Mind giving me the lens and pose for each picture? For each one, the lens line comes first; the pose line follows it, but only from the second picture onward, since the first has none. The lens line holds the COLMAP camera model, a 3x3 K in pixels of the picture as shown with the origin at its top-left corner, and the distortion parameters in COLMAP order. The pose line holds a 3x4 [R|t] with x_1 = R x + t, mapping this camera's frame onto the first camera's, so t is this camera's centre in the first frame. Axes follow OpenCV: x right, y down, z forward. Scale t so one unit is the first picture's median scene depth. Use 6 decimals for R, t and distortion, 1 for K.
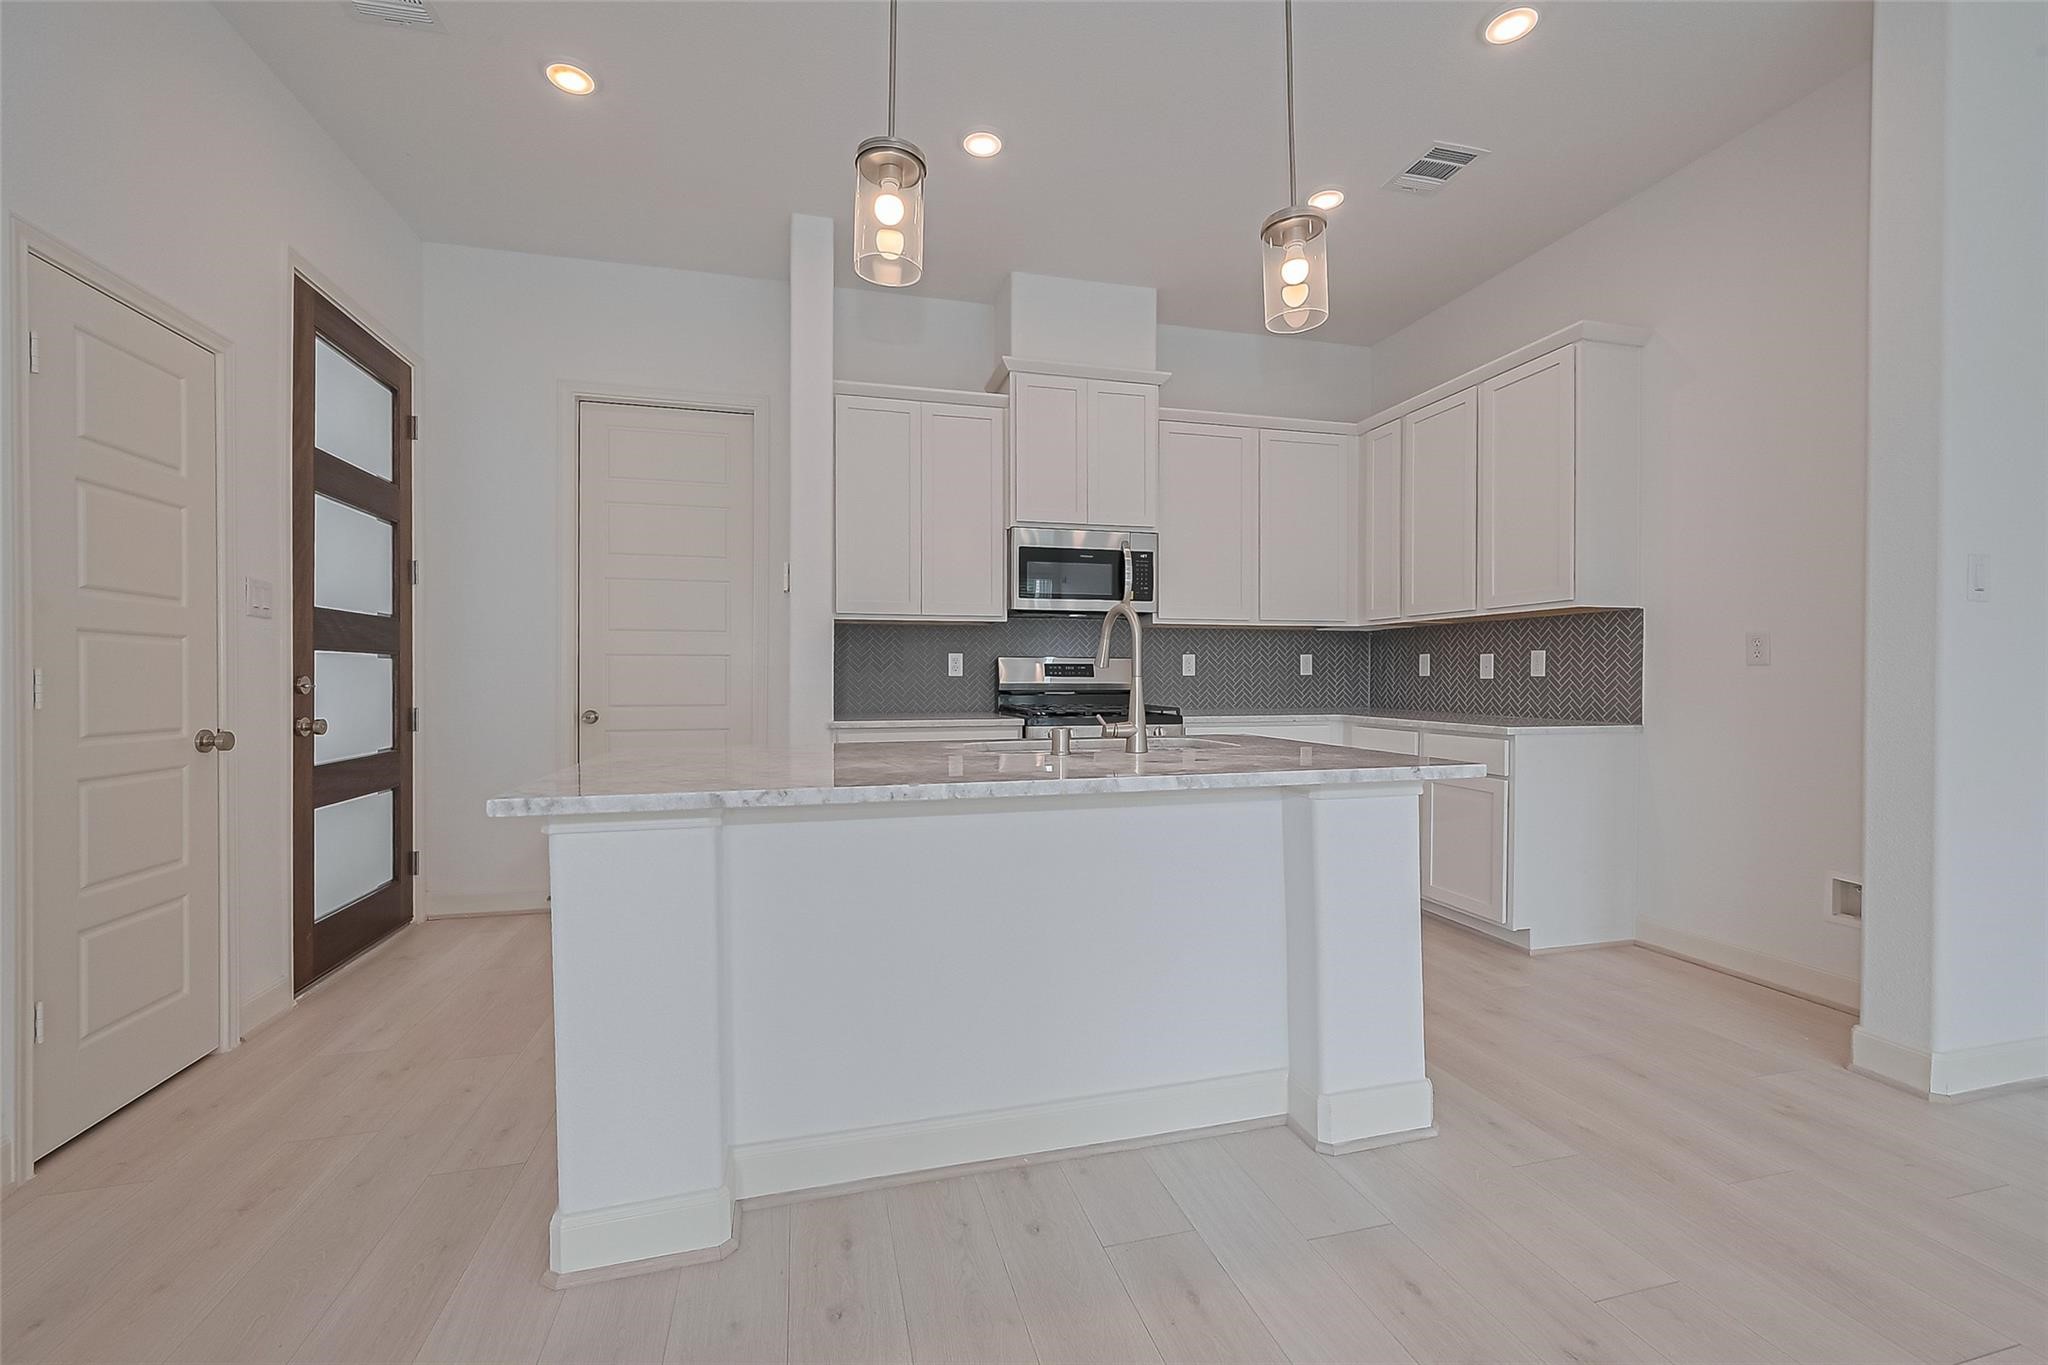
lens RADIAL K [[840.1, 0, 1024.0], [0, 840.1, 682.5], [0, 0, 1]] dist [-0.000764, -0.000164]
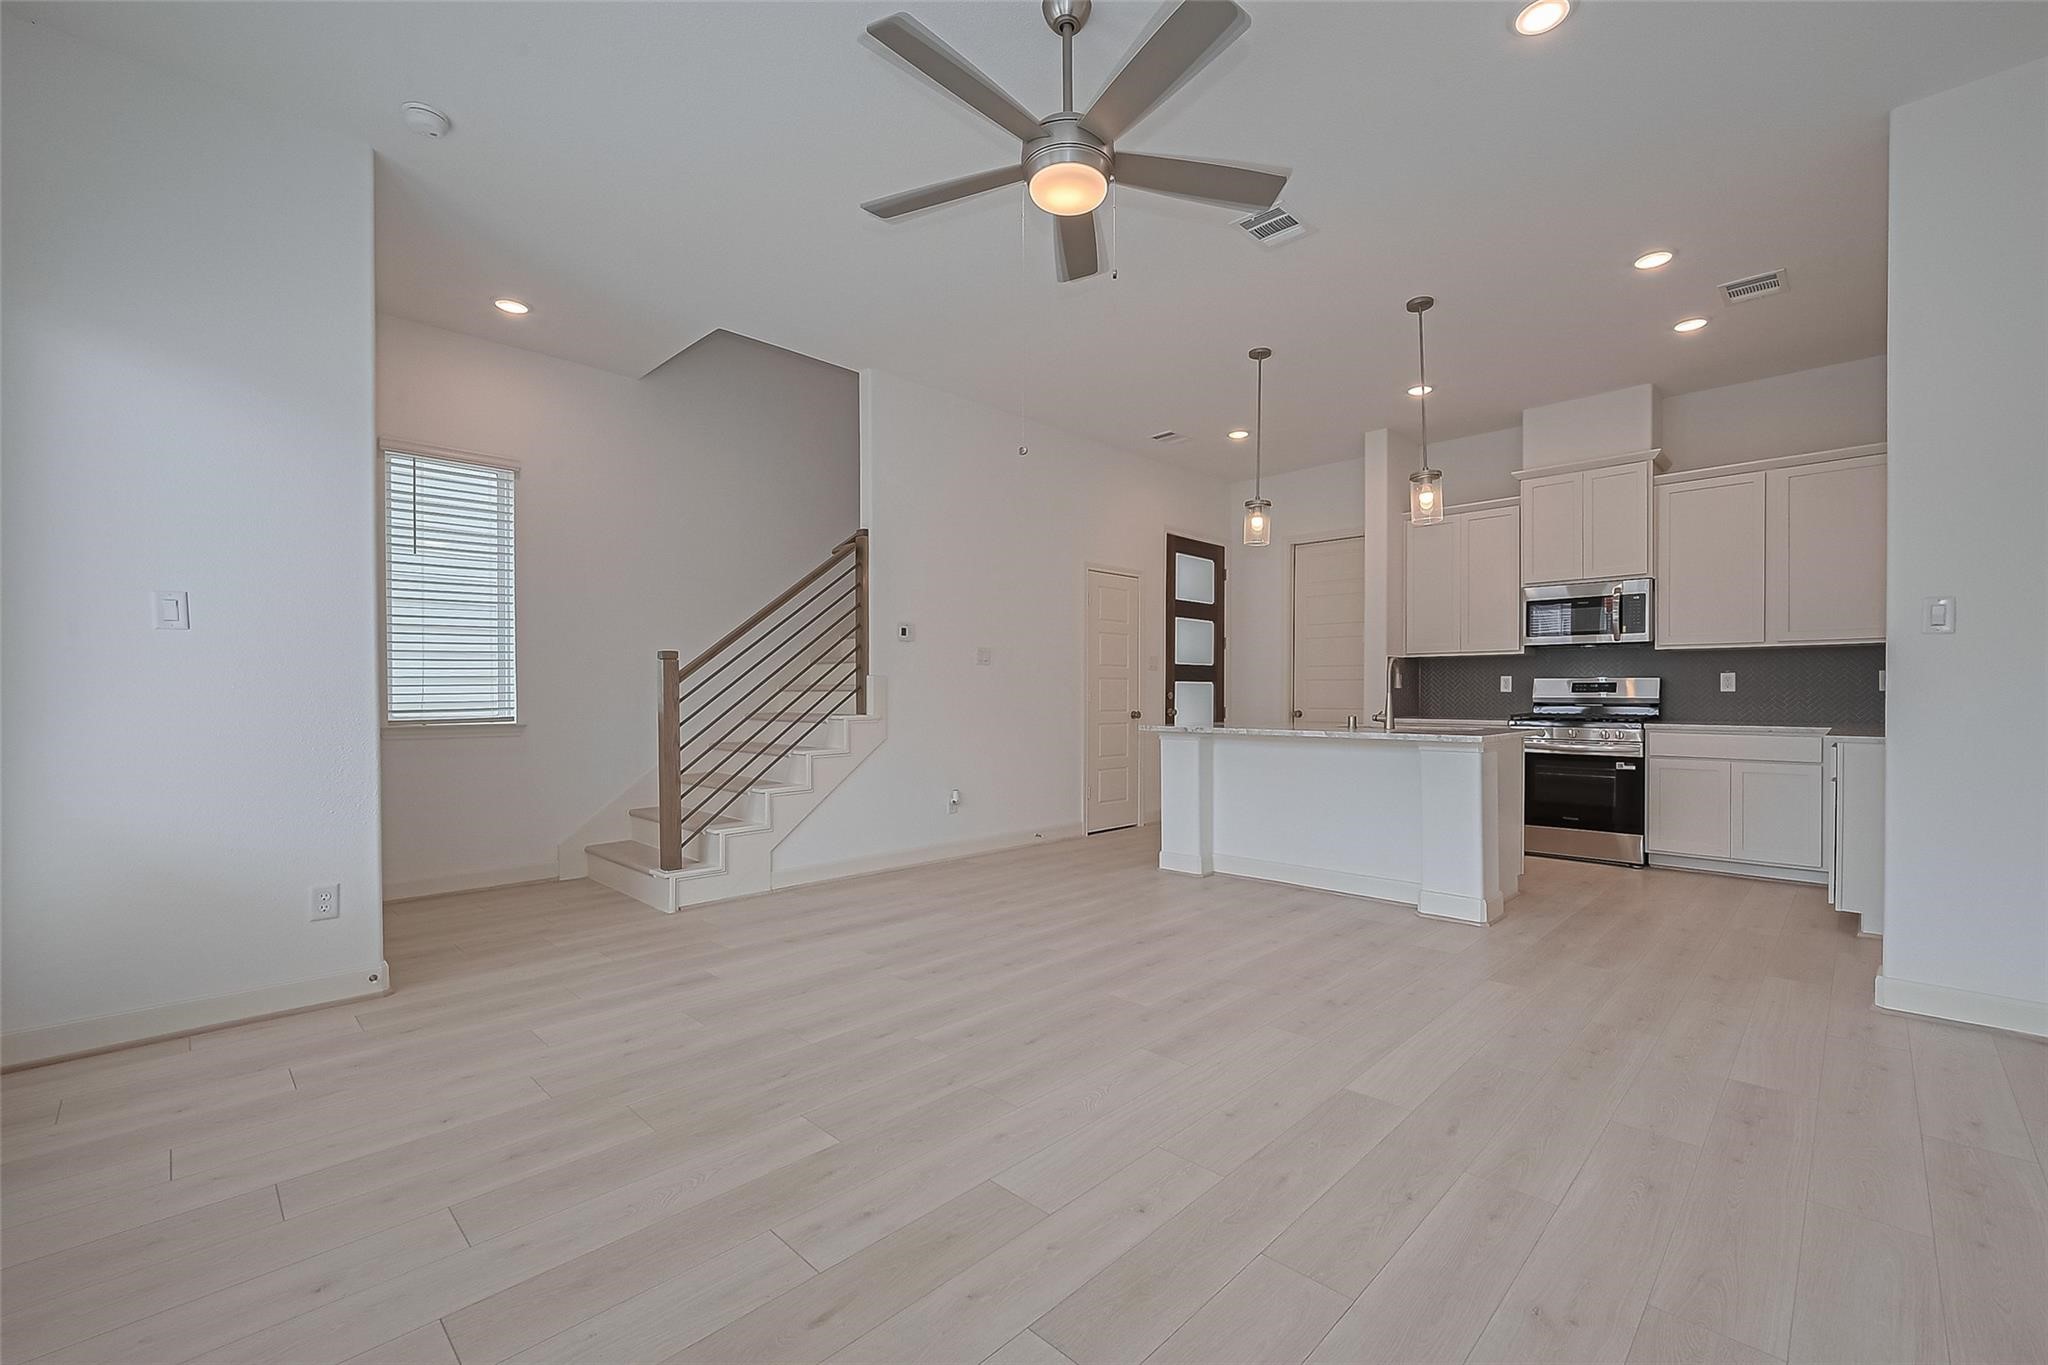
lens RADIAL K [[840.1, 0, 1024.0], [0, 840.1, 682.5], [0, 0, 1]] dist [-0.000764, -0.000164]
pose [[0.479816, -0.010898, -0.877301, 0.873878], [-0.008295, 0.999822, -0.016957, 0.007758], [0.877330, 0.015414, 0.479640, -0.450496]]
